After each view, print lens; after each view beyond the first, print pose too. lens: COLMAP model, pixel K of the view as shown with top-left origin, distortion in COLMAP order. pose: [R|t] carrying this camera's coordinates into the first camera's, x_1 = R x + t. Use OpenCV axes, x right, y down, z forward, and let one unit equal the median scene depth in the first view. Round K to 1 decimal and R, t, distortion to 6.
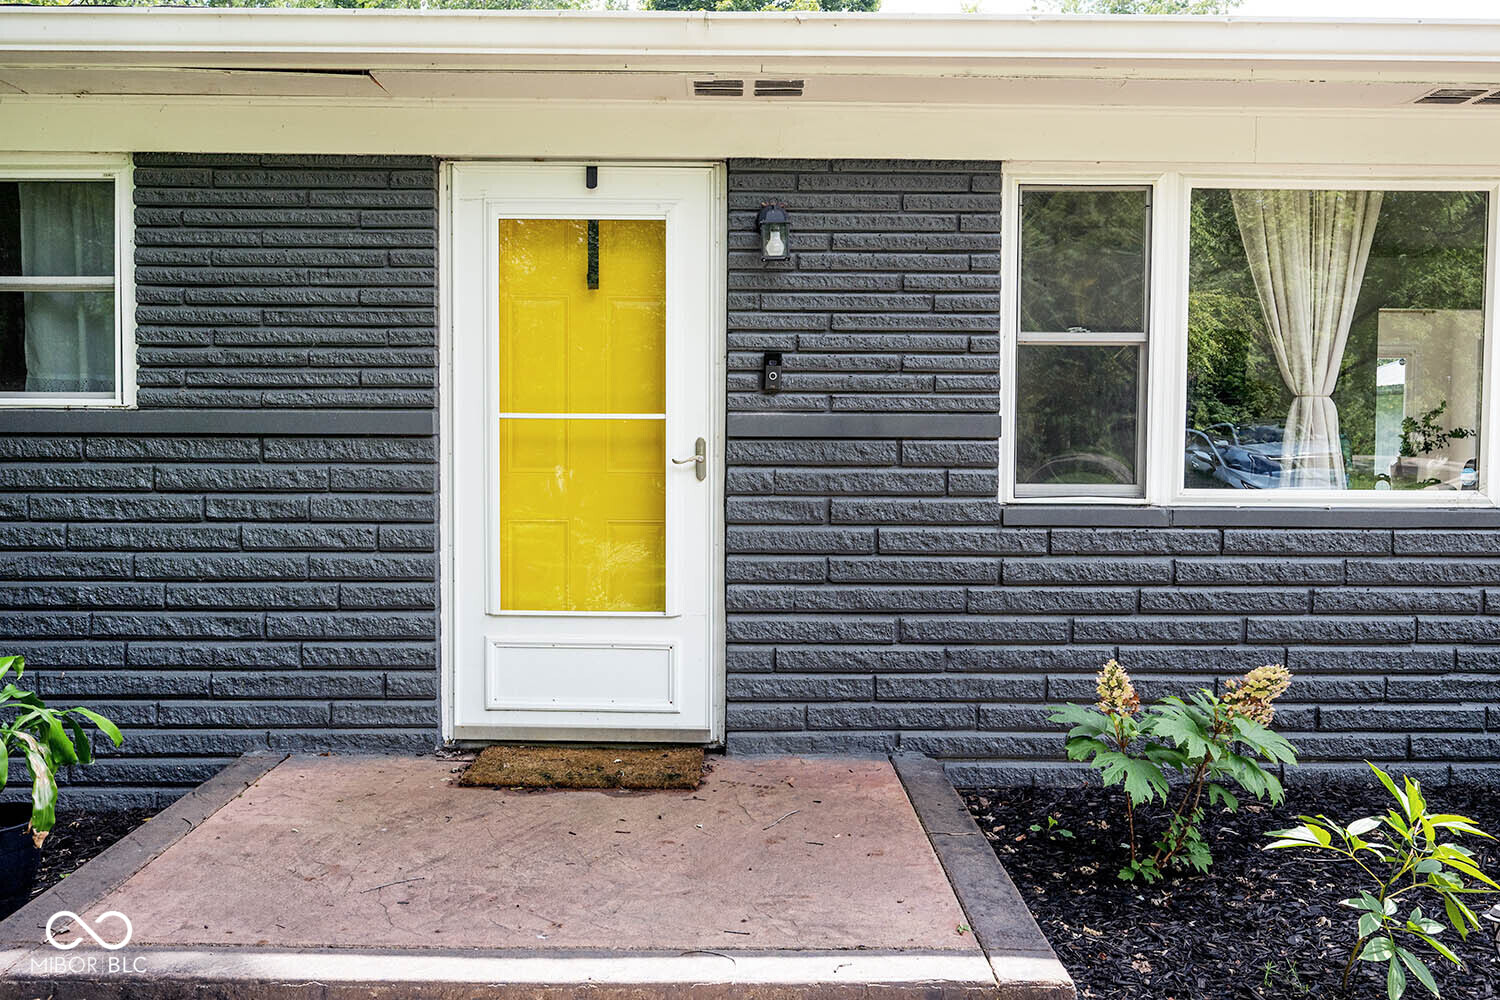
lens RADIAL K [[1426.3, 0, 754.3], [0, 1426.3, 522.8], [0, 0, 1]] dist [-0.003105, -0.001651]
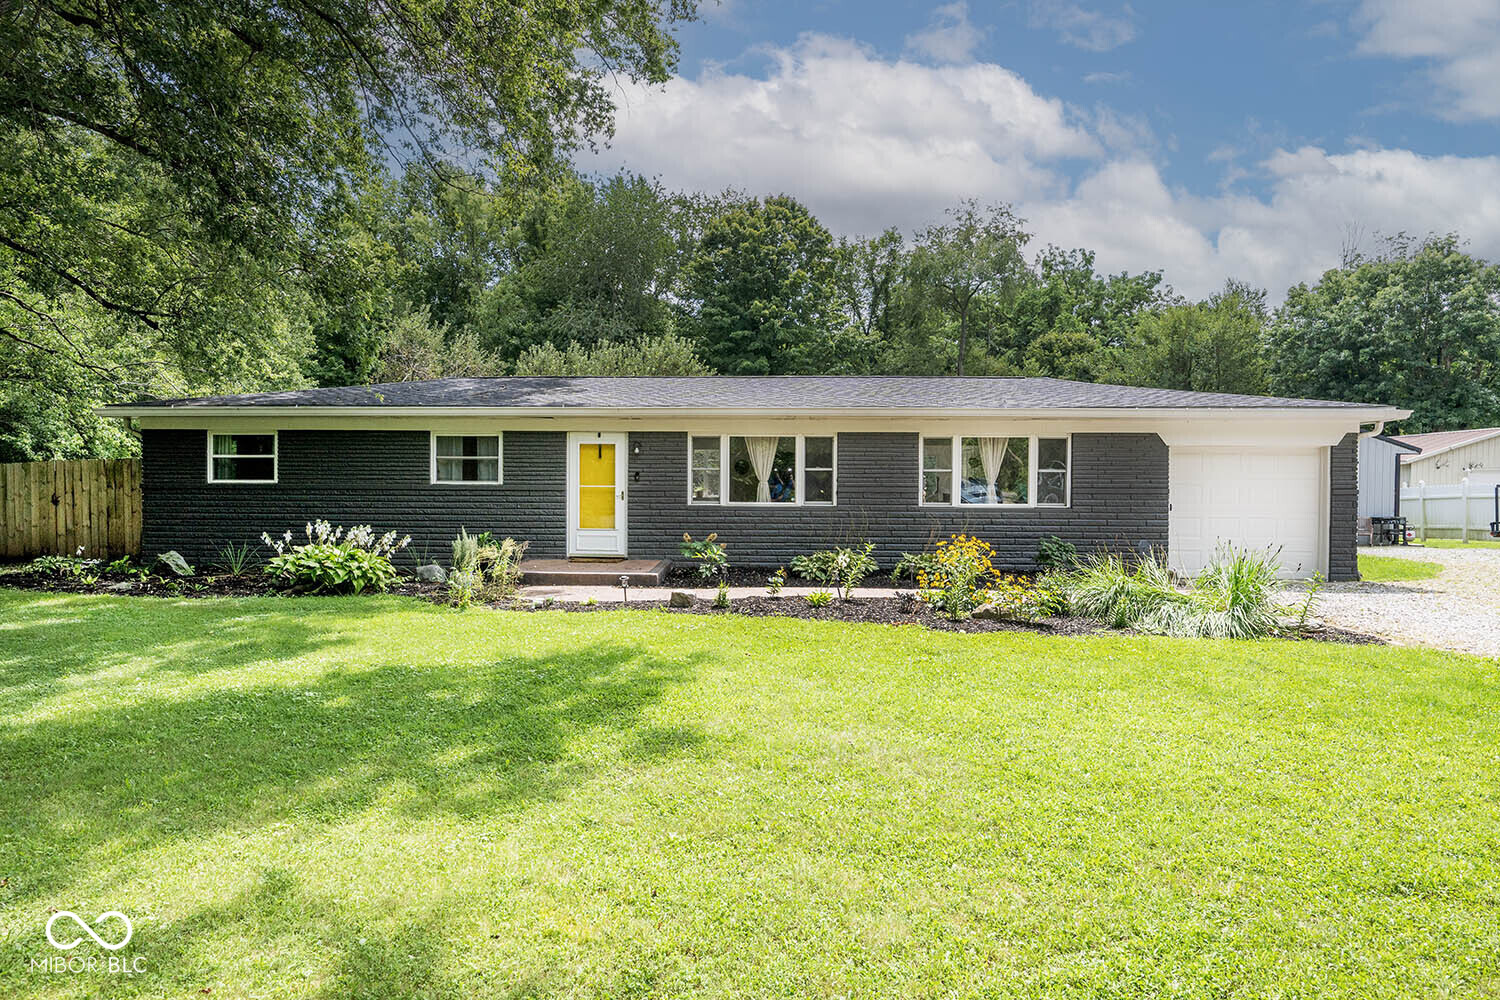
lens RADIAL K [[855.4, 0, 750.0], [0, 855.4, 500.0], [0, 0, 1]] dist [-0.000446, -0.000027]
pose [[0.999211, -0.002306, -0.039647, 0.486767], [0.000954, 0.999419, -0.034082, 0.065323], [0.039702, 0.034017, 0.998632, -1.760471]]
